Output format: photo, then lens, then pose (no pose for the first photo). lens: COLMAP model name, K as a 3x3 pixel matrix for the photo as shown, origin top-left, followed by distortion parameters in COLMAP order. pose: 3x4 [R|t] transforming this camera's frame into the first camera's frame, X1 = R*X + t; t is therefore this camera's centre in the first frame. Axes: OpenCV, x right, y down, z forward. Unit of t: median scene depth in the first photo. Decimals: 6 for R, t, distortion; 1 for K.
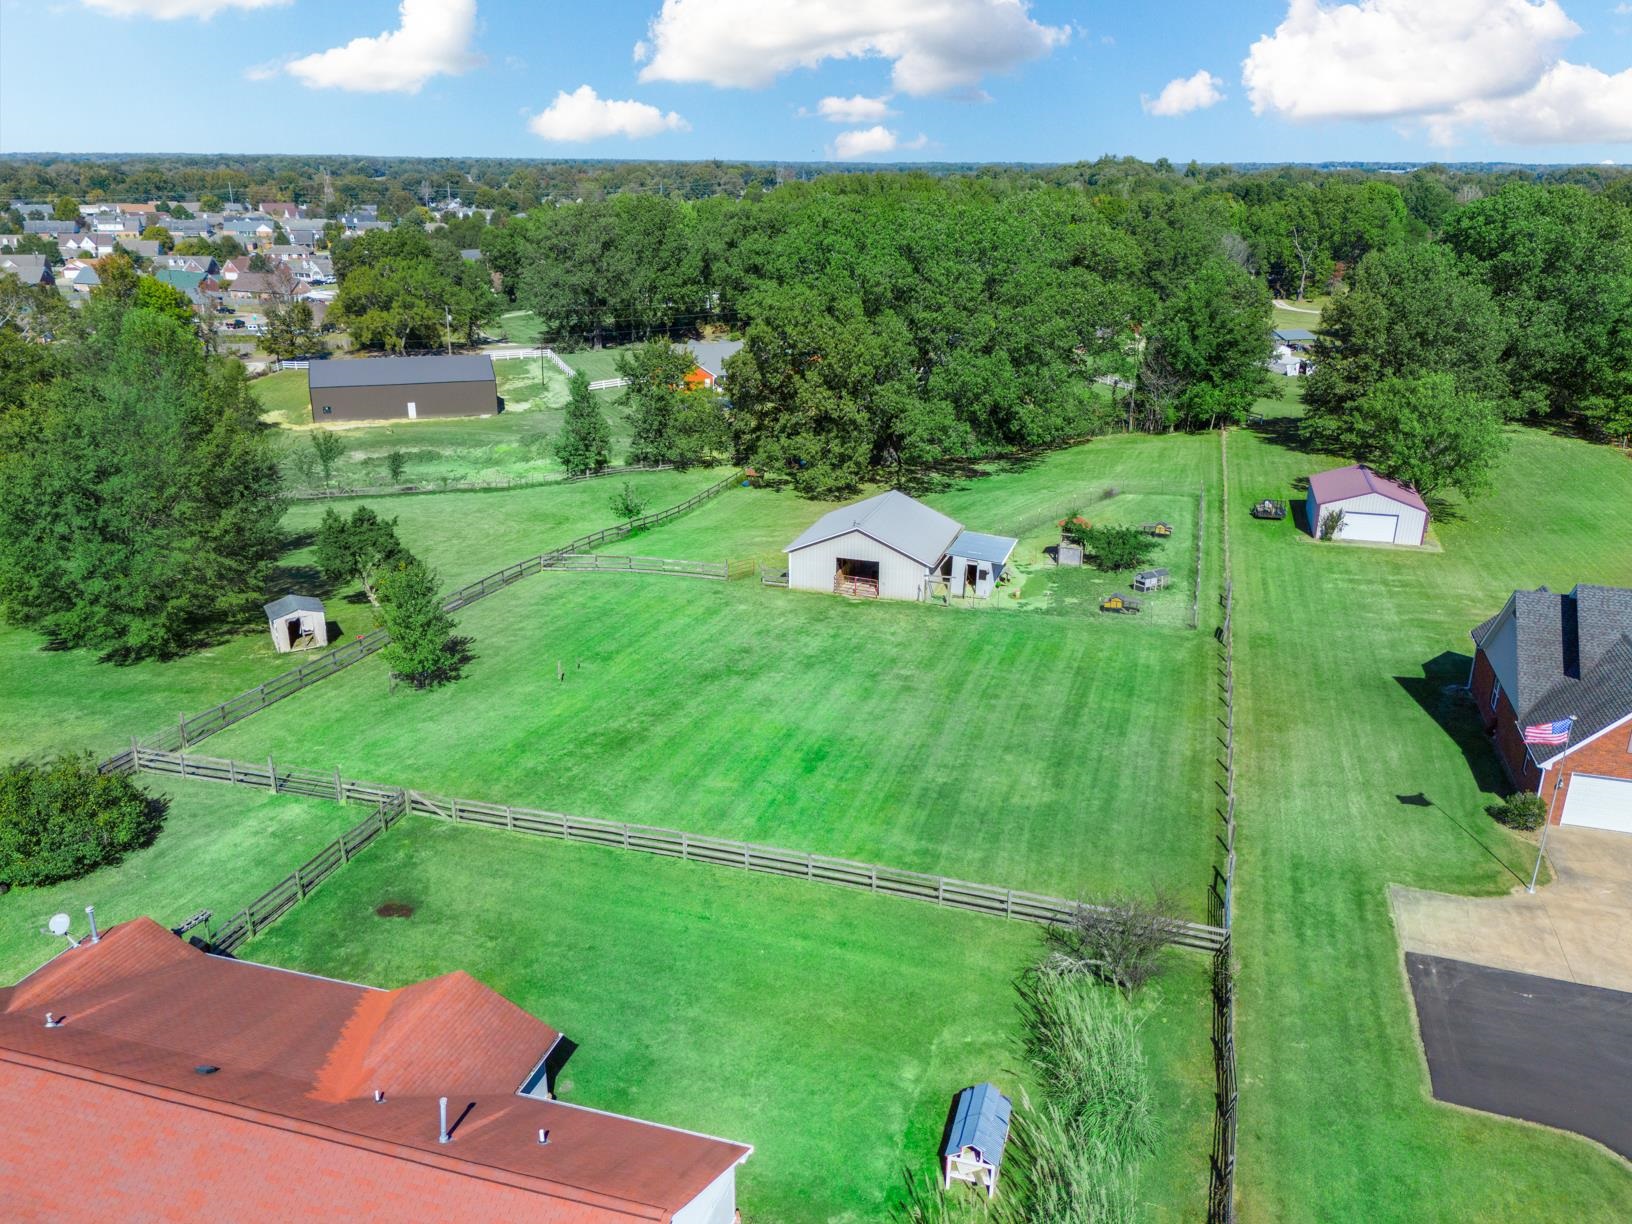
lens RADIAL K [[1247.6, 0, 816.0], [0, 1247.6, 612.0], [0, 0, 1]] dist [0.007292, 0.001899]
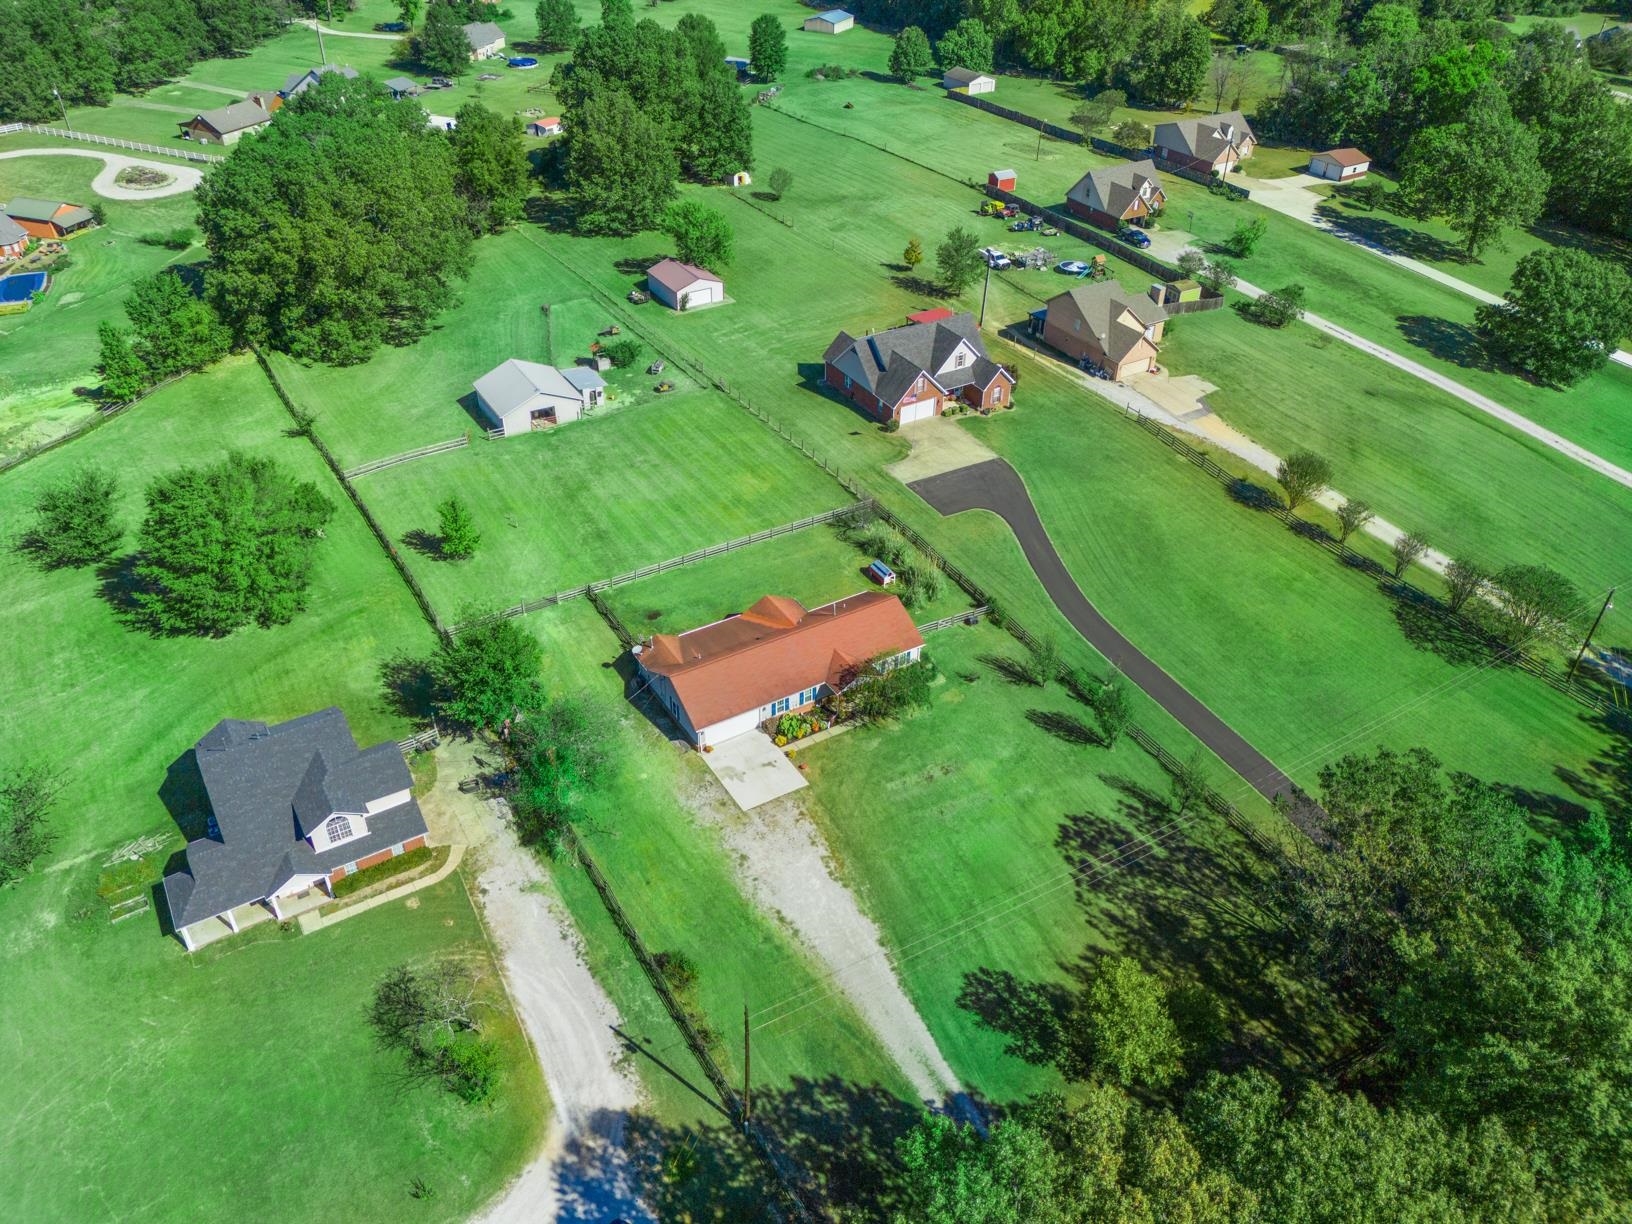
lens RADIAL K [[1247.6, 0, 816.0], [0, 1247.6, 612.0], [0, 0, 1]] dist [0.007292, 0.001899]
pose [[0.661935, -0.435479, 0.610082, -1.119039], [0.238703, 0.894013, 0.379160, -0.442605], [-0.710537, -0.105351, 0.695728, -0.682011]]
